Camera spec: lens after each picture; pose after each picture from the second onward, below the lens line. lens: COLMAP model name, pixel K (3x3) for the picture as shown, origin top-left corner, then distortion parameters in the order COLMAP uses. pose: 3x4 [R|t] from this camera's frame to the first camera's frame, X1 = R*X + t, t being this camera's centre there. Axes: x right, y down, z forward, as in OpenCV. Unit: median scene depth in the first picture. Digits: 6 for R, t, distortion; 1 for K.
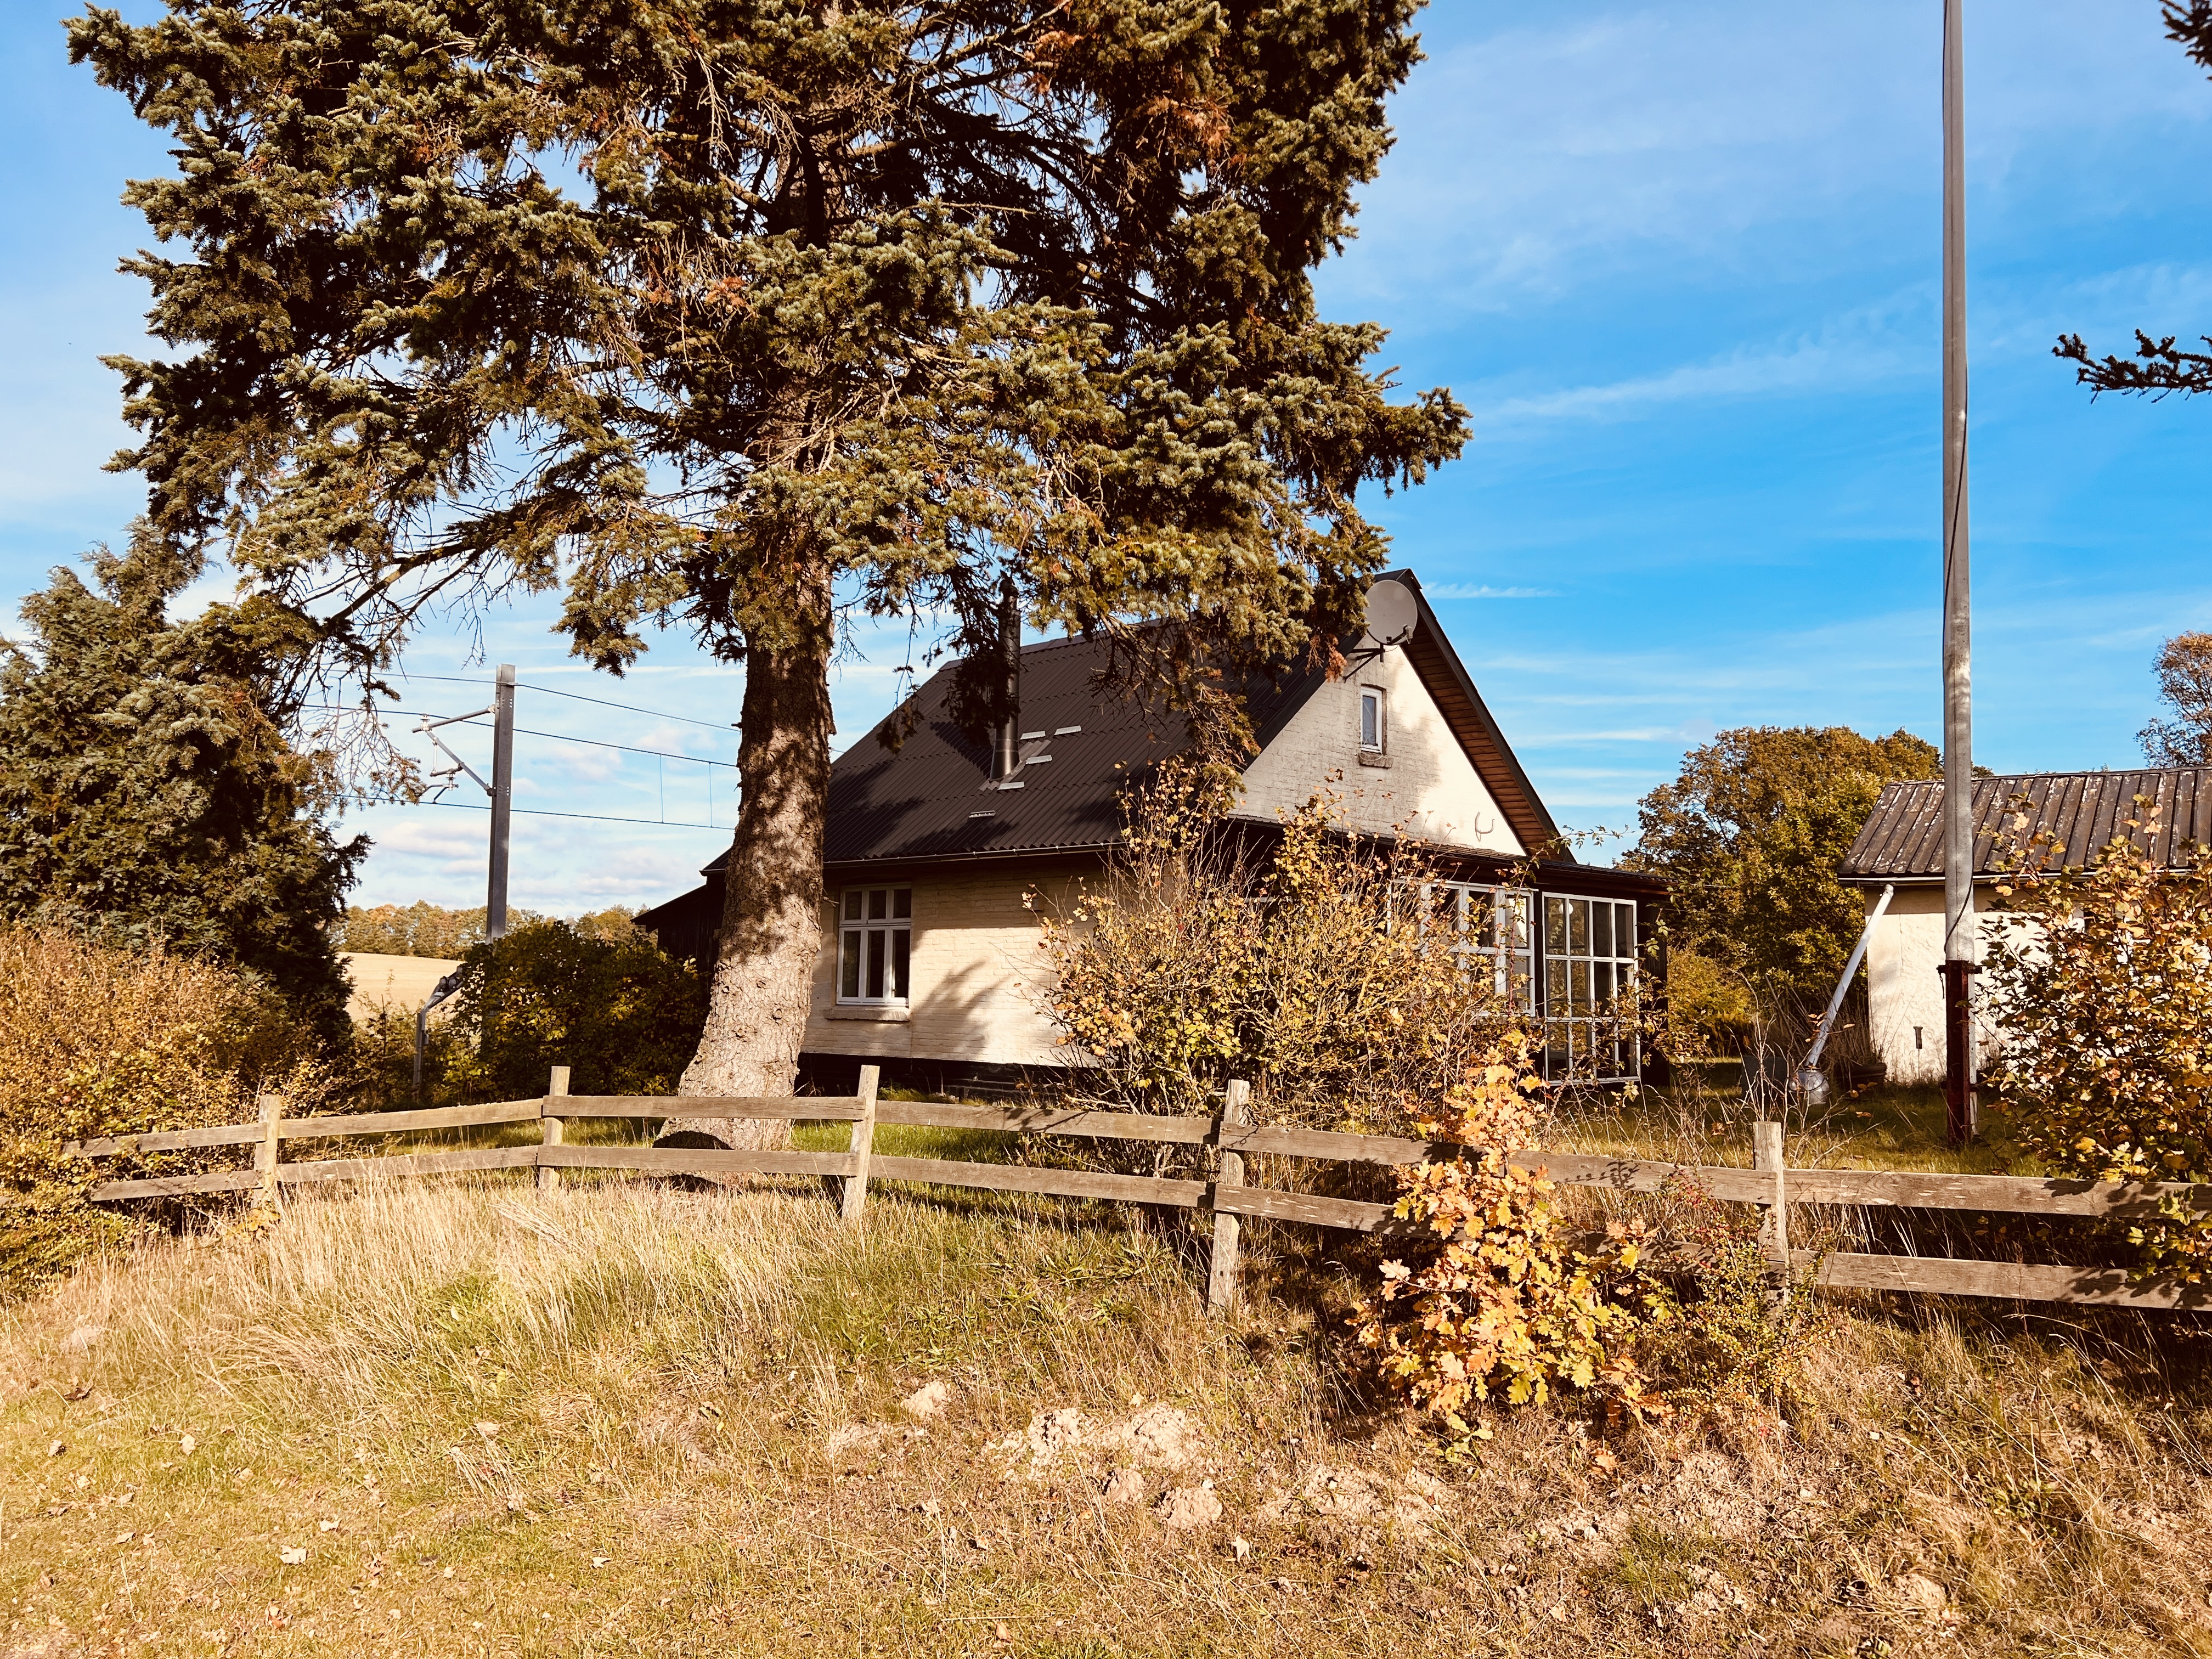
lens RADIAL K [[1649.4, 0, 1111.1], [0, 1649.4, 818.6], [0, 0, 1]] dist [0.056945, -0.068383]
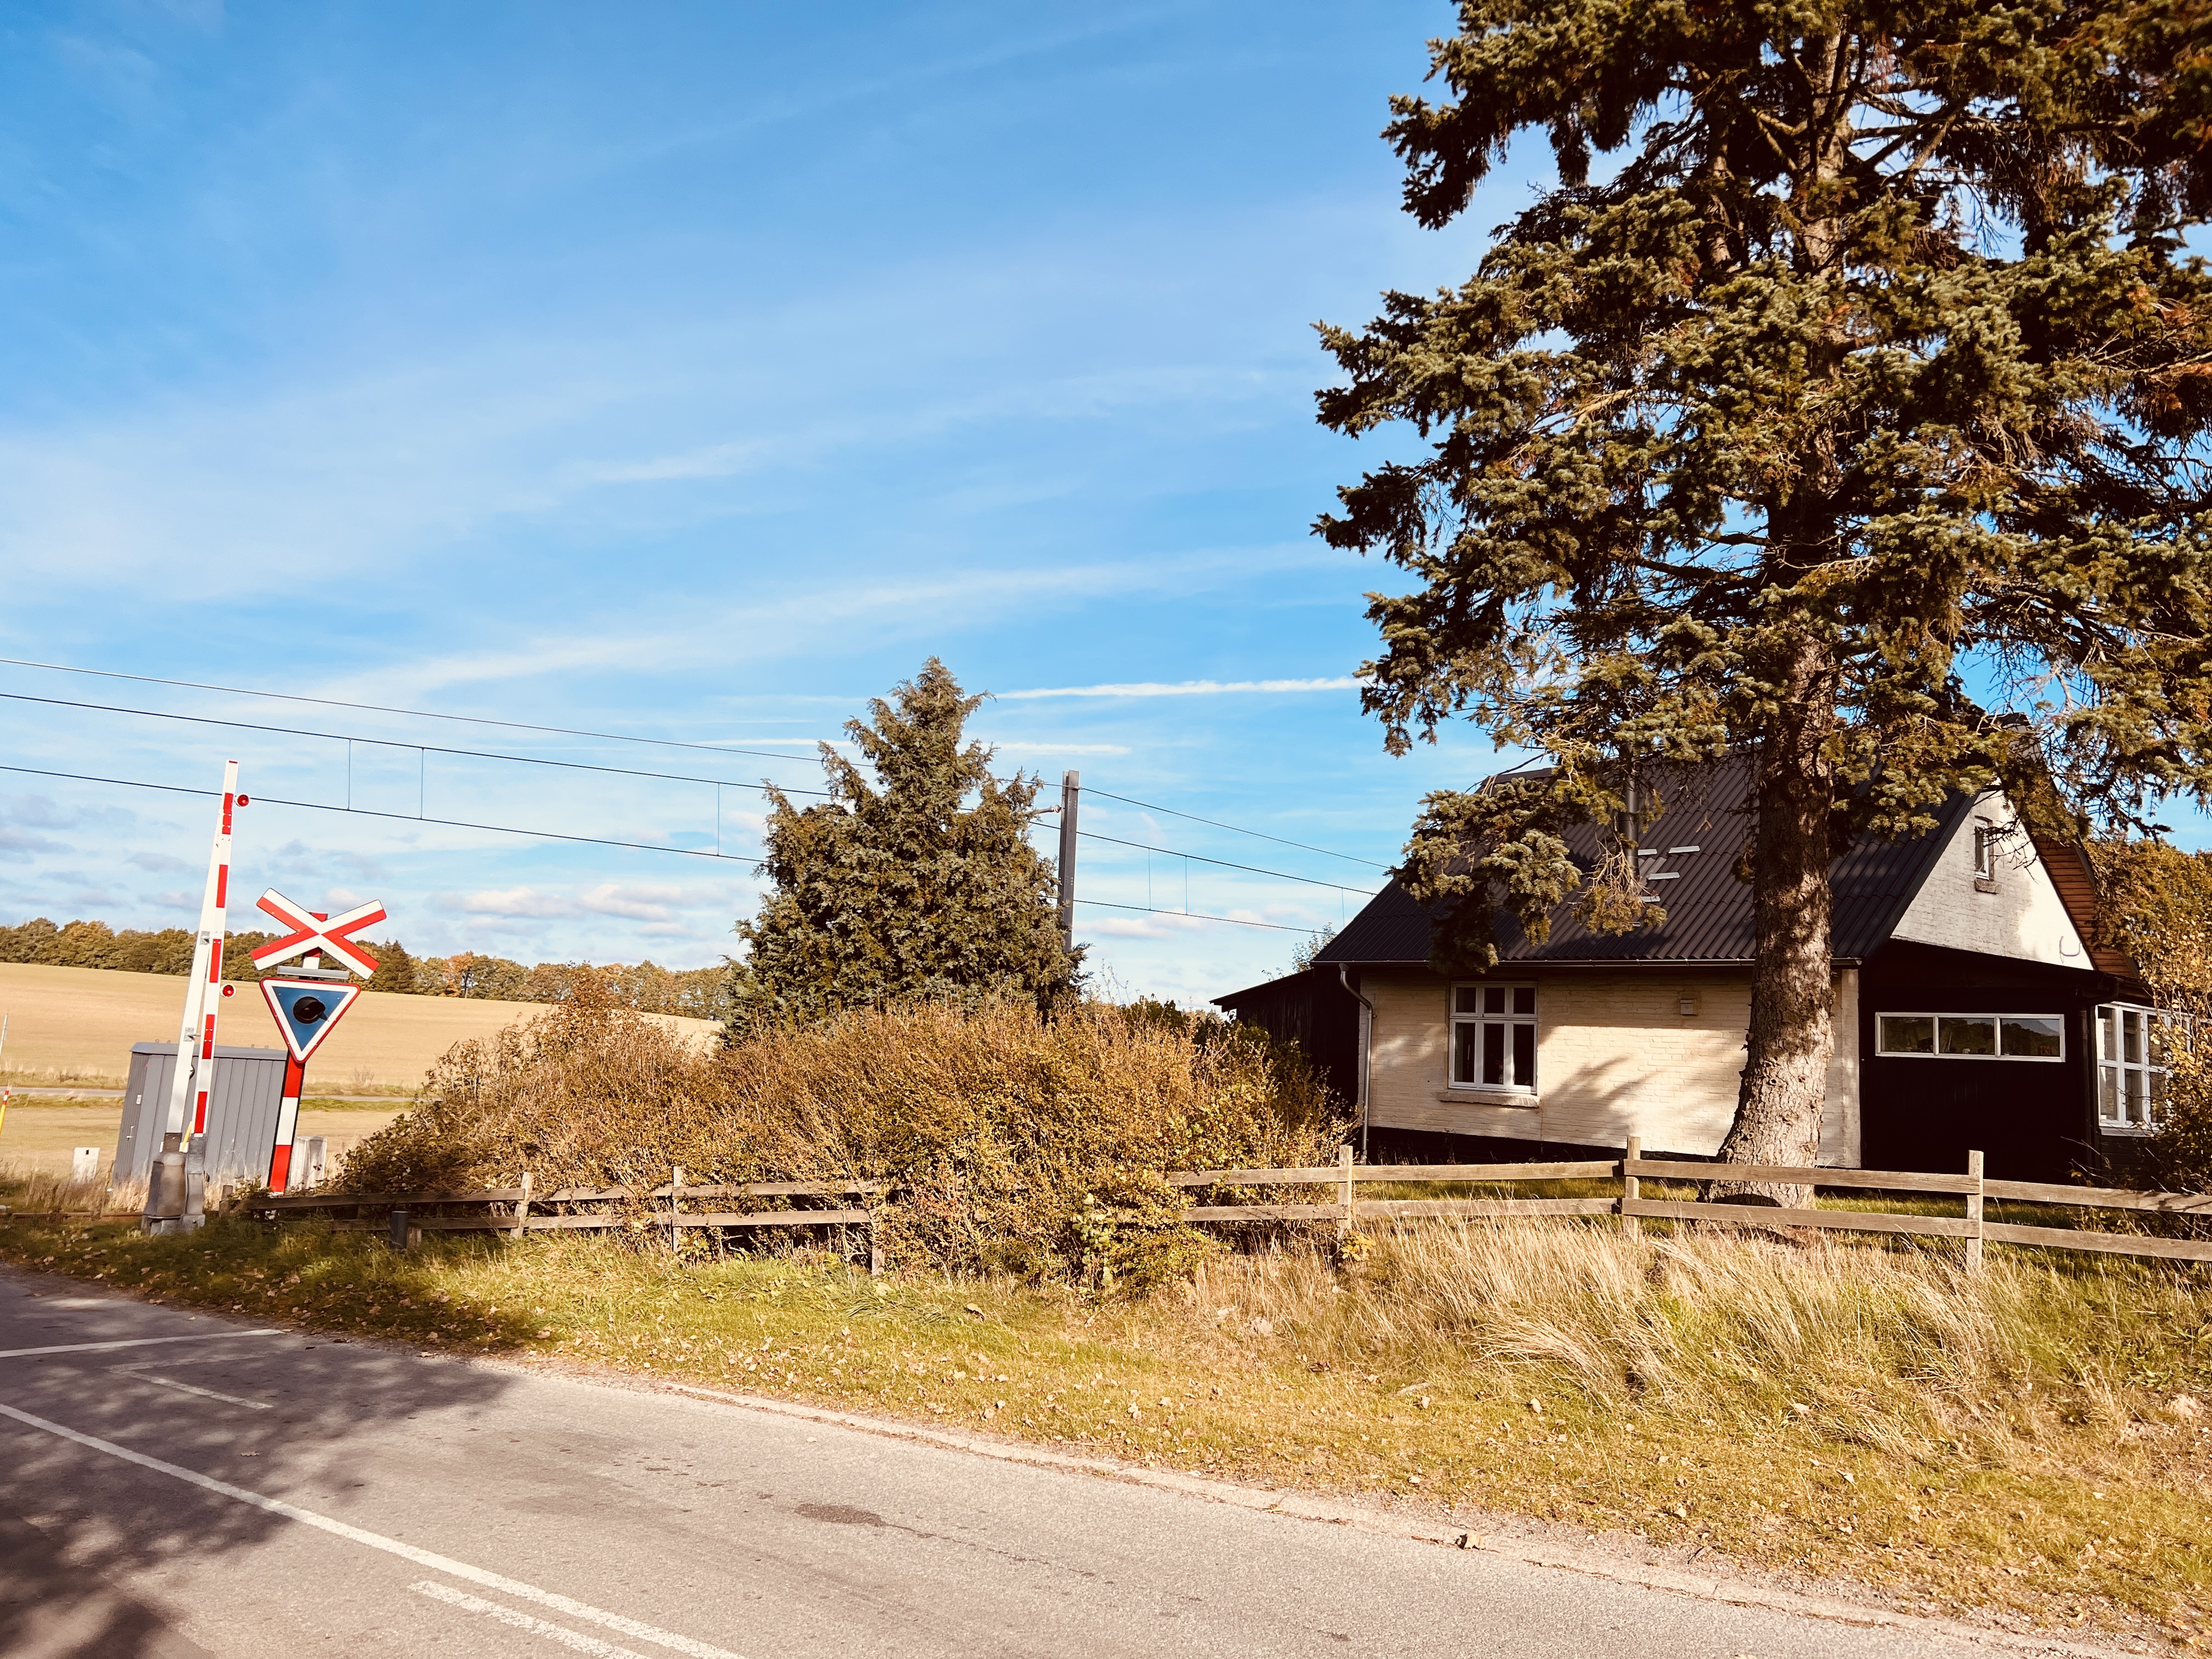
lens RADIAL K [[1649.4, 0, 1111.1], [0, 1649.4, 818.6], [0, 0, 1]] dist [0.056945, -0.068383]
pose [[0.991765, 0.027231, -0.125143, -0.513600], [-0.033343, 0.998338, -0.047010, -0.017775], [0.123655, 0.050796, 0.991024, -0.283483]]
